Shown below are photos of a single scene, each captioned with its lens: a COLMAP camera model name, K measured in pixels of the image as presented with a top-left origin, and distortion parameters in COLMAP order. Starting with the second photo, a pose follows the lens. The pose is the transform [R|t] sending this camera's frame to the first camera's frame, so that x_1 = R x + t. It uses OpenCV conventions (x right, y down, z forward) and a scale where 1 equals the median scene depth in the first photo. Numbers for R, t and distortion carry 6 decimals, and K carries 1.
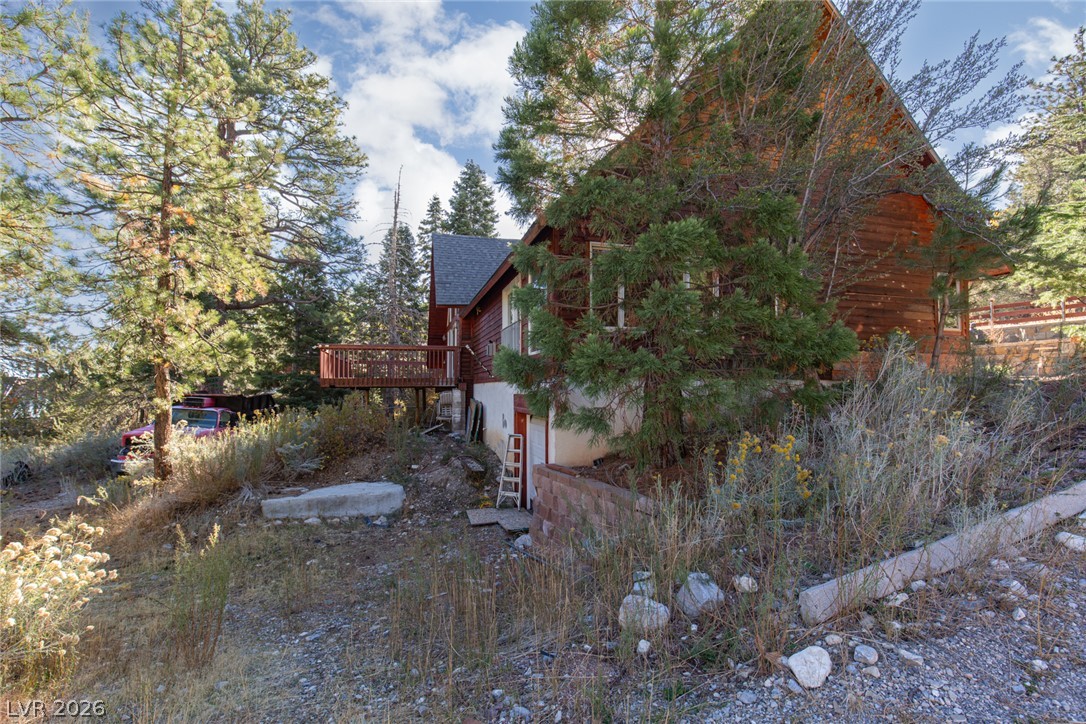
lens RADIAL K [[490.1, 0, 551.4], [0, 490.1, 367.0], [0, 0, 1]] dist [0.007915, -0.000745]
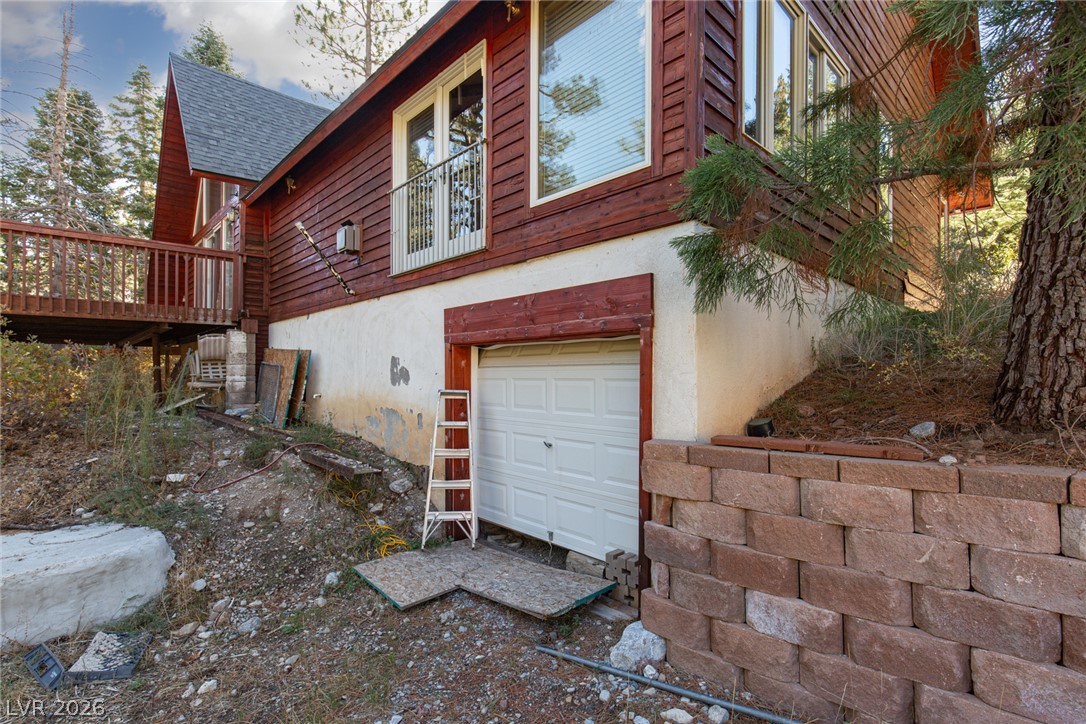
lens RADIAL K [[490.1, 0, 532.4], [0, 490.1, 365.7], [0, 0, 1]] dist [0.007915, -0.000745]
pose [[0.890117, 0.005791, 0.455695, -0.213752], [-0.015672, 0.999717, 0.017906, 0.099916], [-0.455463, -0.023080, 0.889956, 0.514147]]
